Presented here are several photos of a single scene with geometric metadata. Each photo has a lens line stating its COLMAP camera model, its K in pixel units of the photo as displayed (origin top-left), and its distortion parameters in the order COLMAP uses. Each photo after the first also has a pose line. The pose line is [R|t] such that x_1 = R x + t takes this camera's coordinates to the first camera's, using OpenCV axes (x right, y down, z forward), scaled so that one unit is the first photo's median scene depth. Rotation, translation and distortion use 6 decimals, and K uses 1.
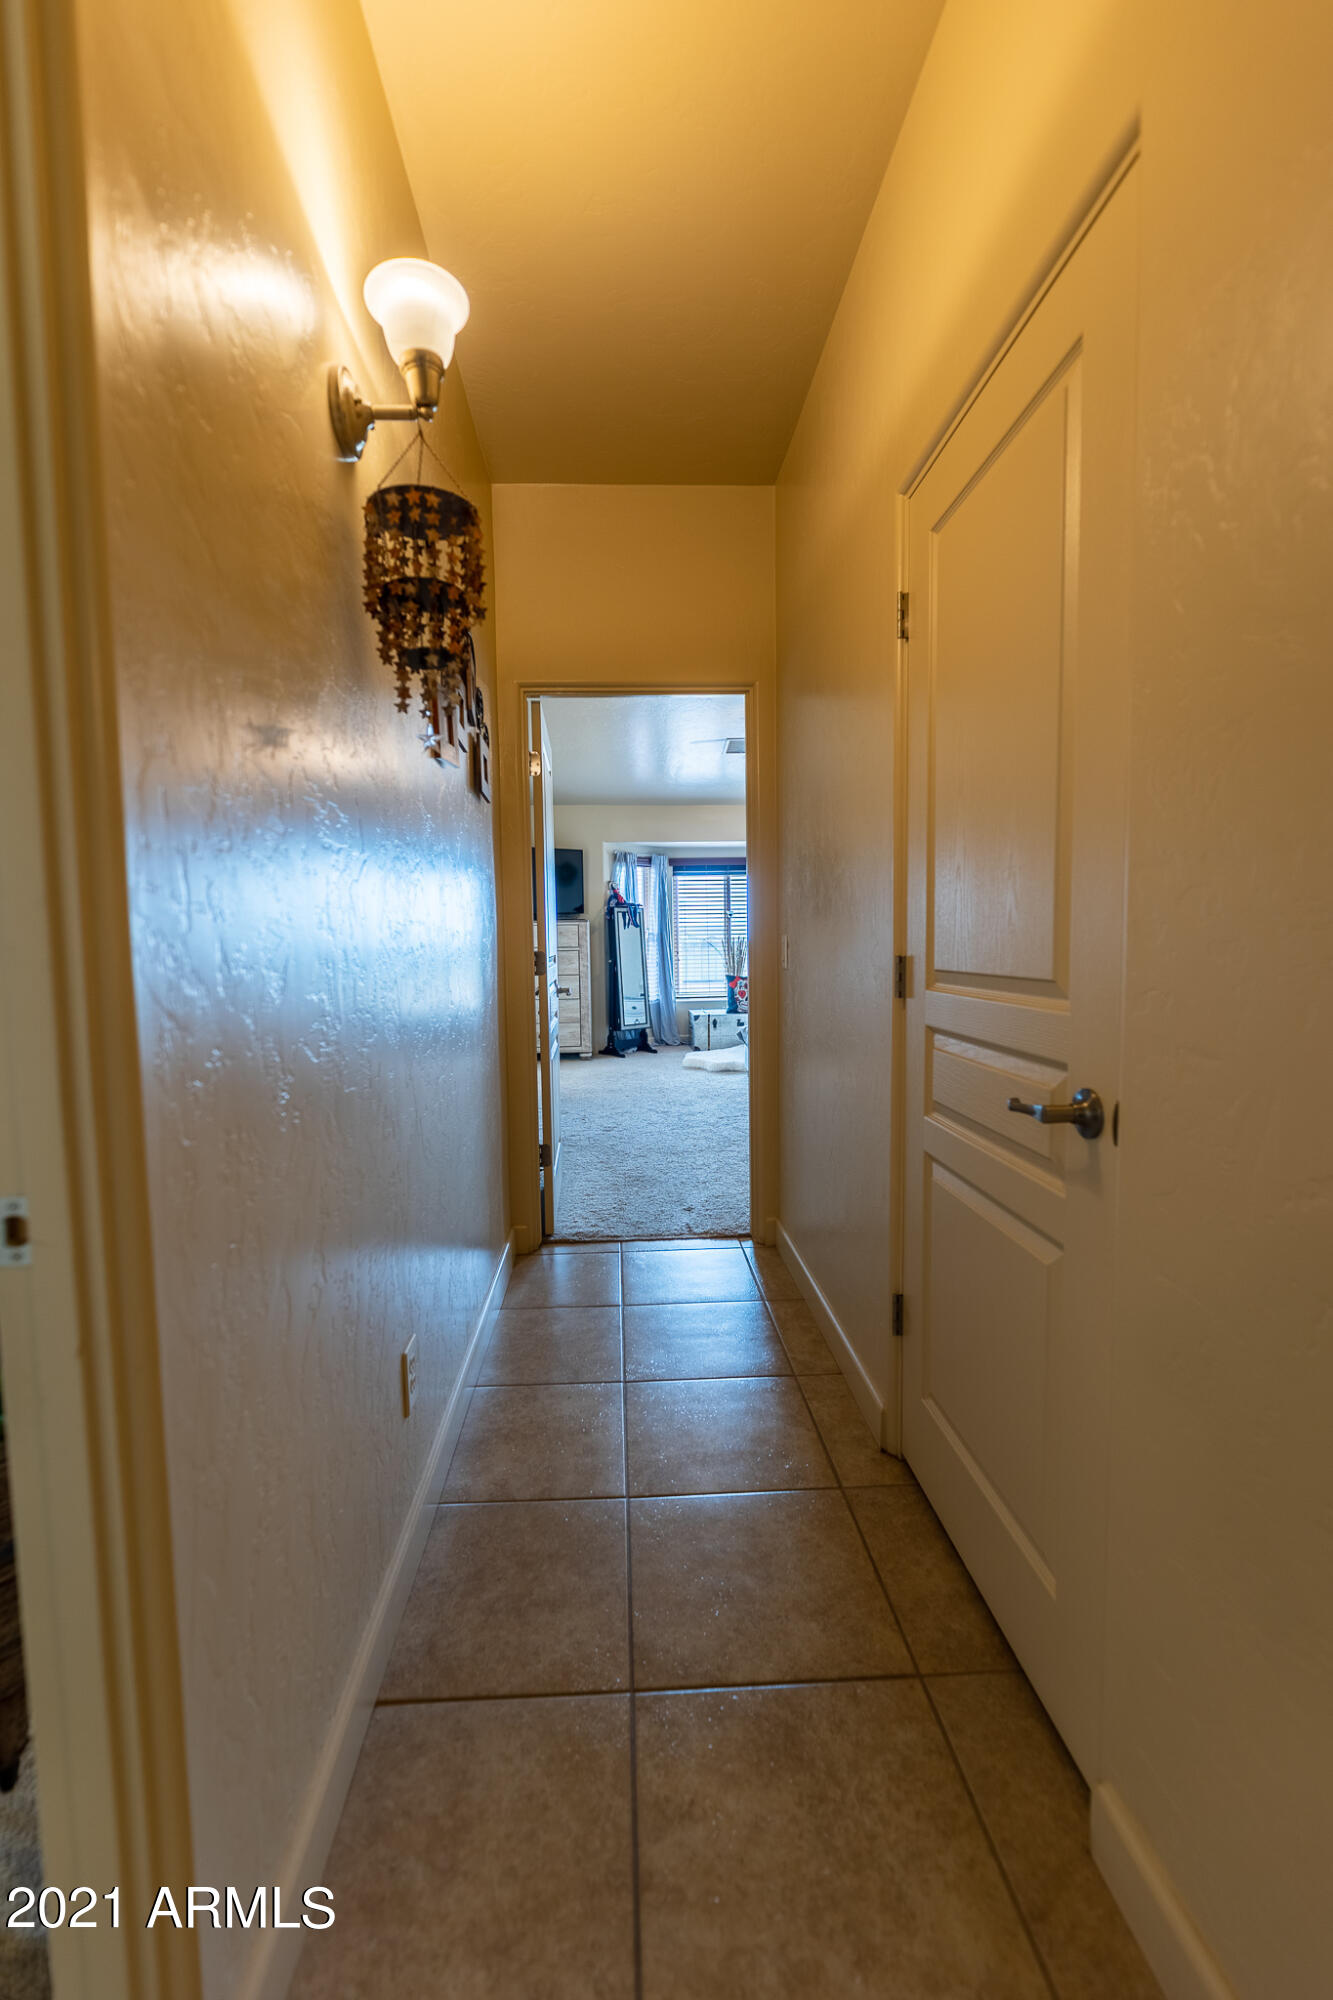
lens RADIAL K [[820.5, 0, 666.5], [0, 820.5, 1000.0], [0, 0, 1]] dist [0.000125, -0.000021]
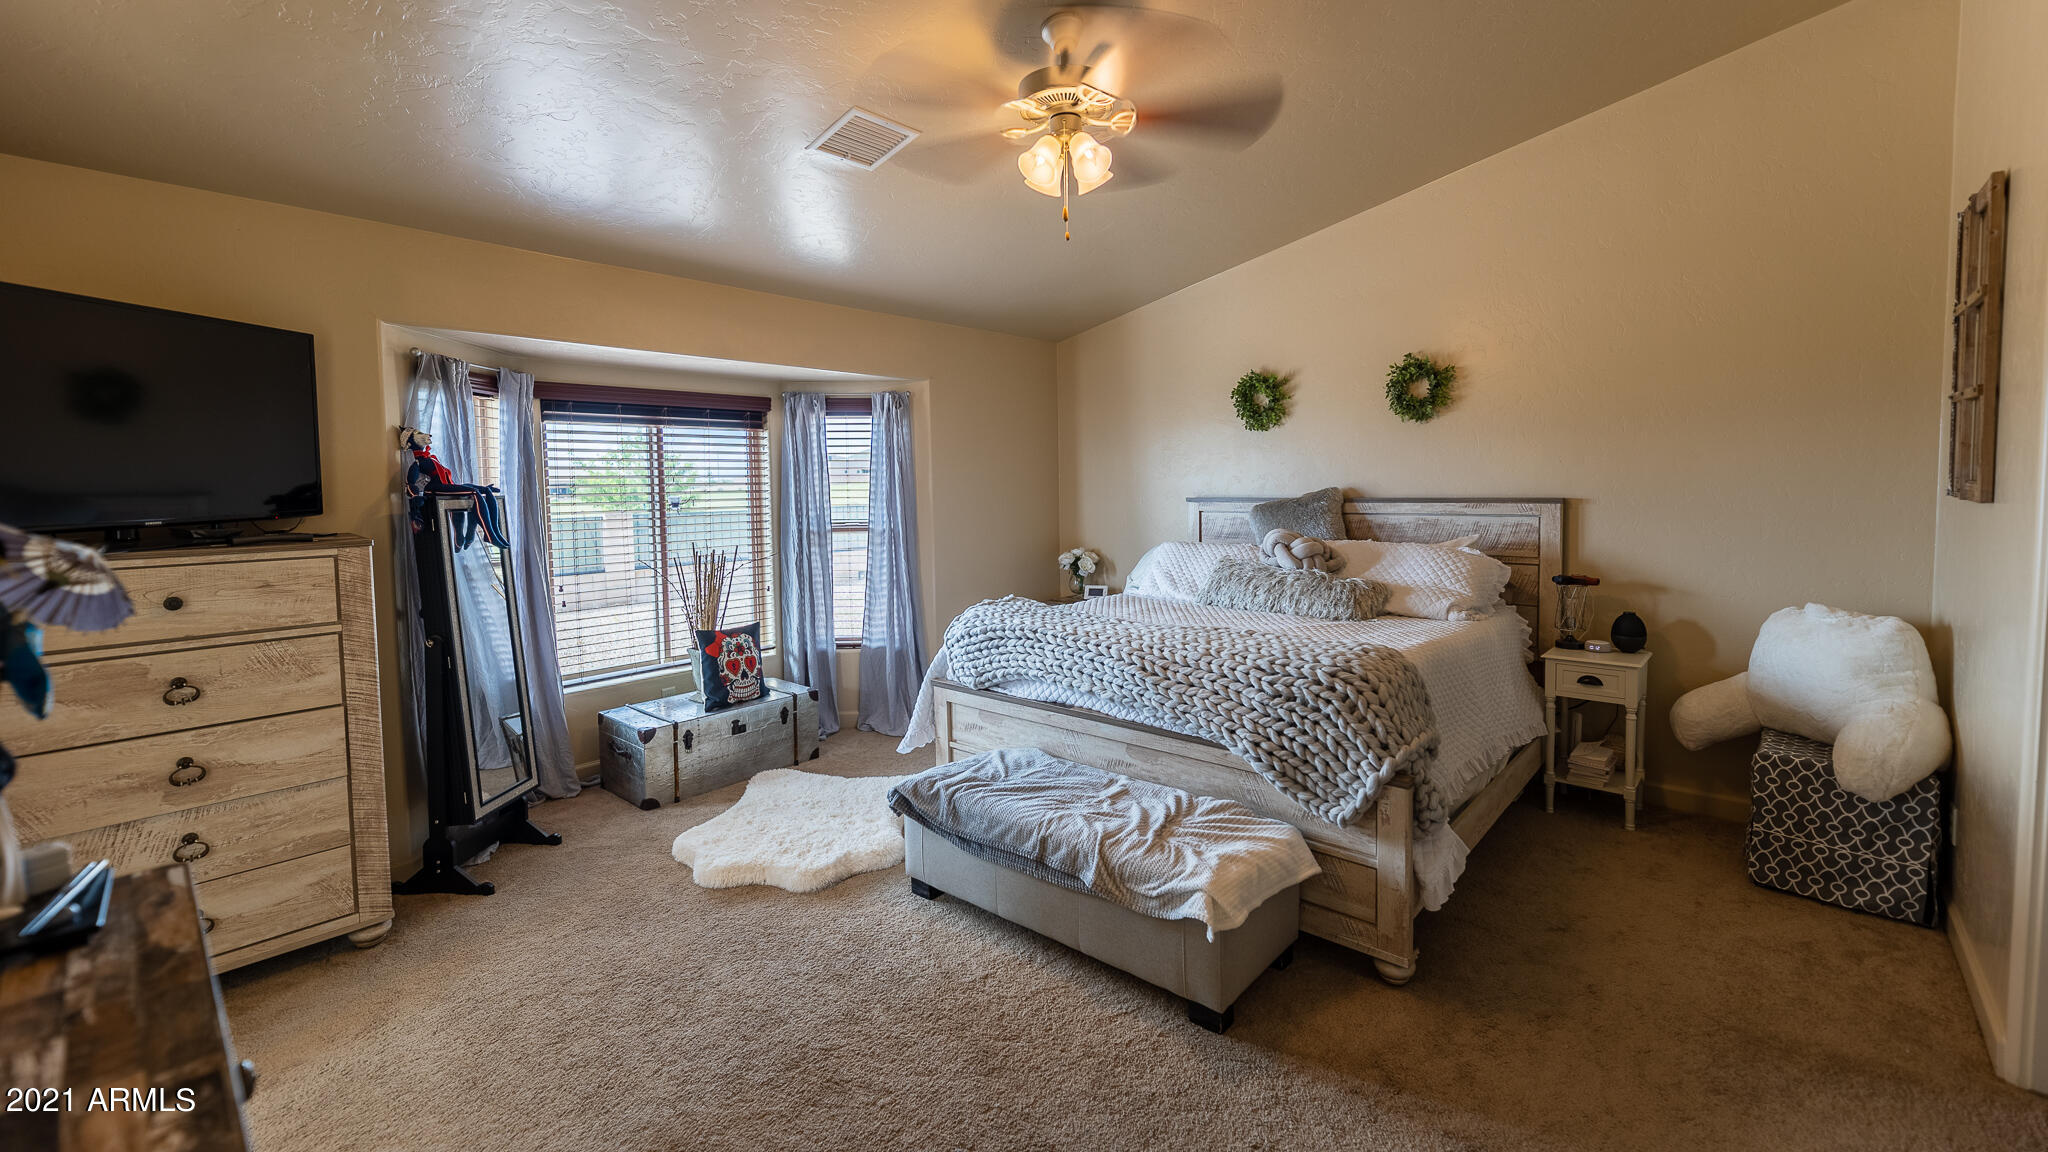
lens RADIAL K [[830.1, 0, 1030.5], [0, 830.1, 525.9], [0, 0, 1]] dist [0.000263, -0.000109]
pose [[0.708588, -0.034117, 0.704798, -0.133109], [0.058073, 0.998262, -0.010063, -0.077548], [-0.703229, 0.048061, 0.709337, 0.519644]]
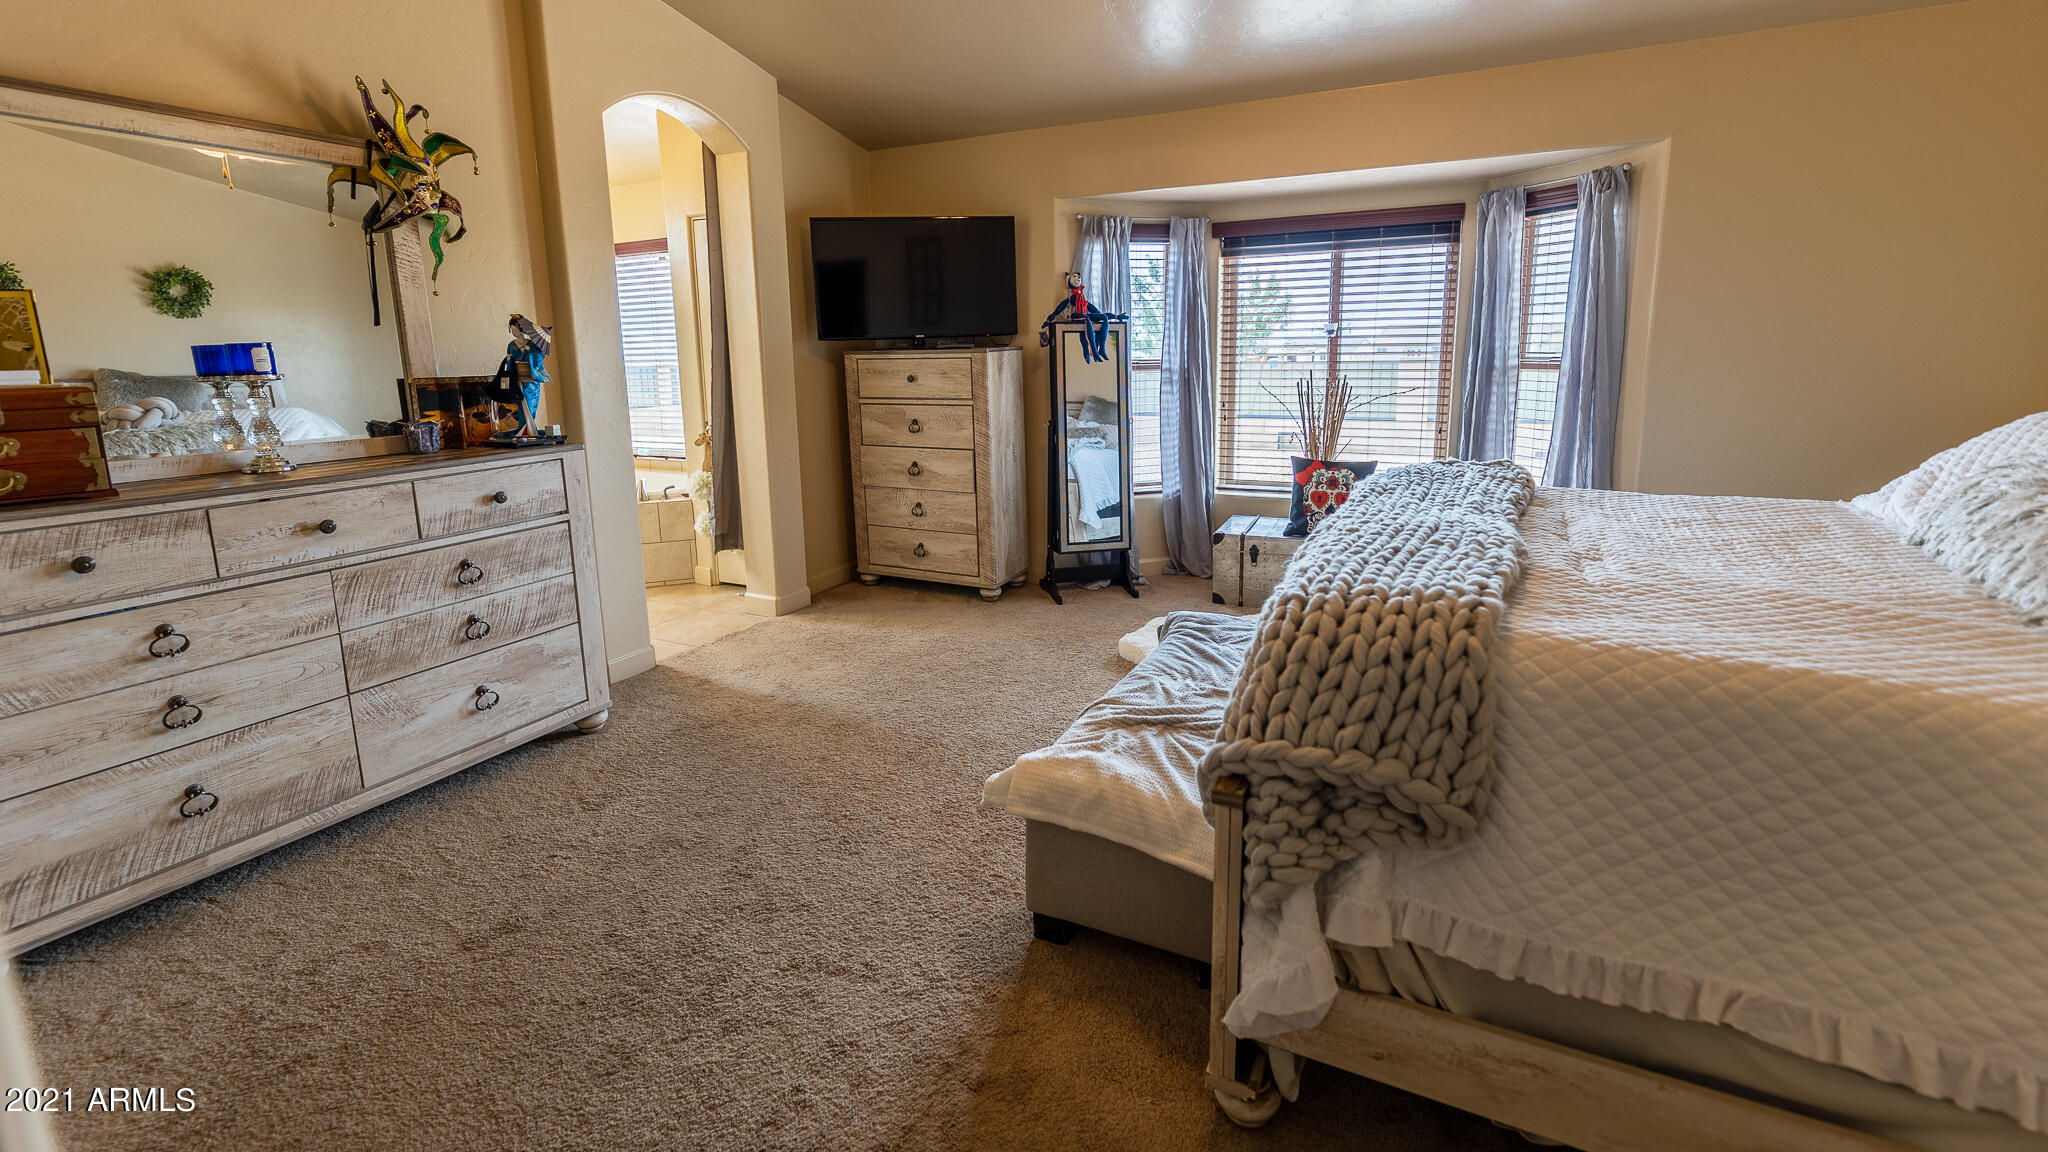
lens RADIAL K [[872.0, 0, 1023.1], [0, 872.0, 489.8], [0, 0, 1]] dist [-0.001179, -0.000526]
pose [[0.869332, 0.079710, -0.487759, 0.192395], [-0.032403, 0.993977, 0.104686, -0.061466], [0.493166, -0.075202, 0.866679, 0.473124]]
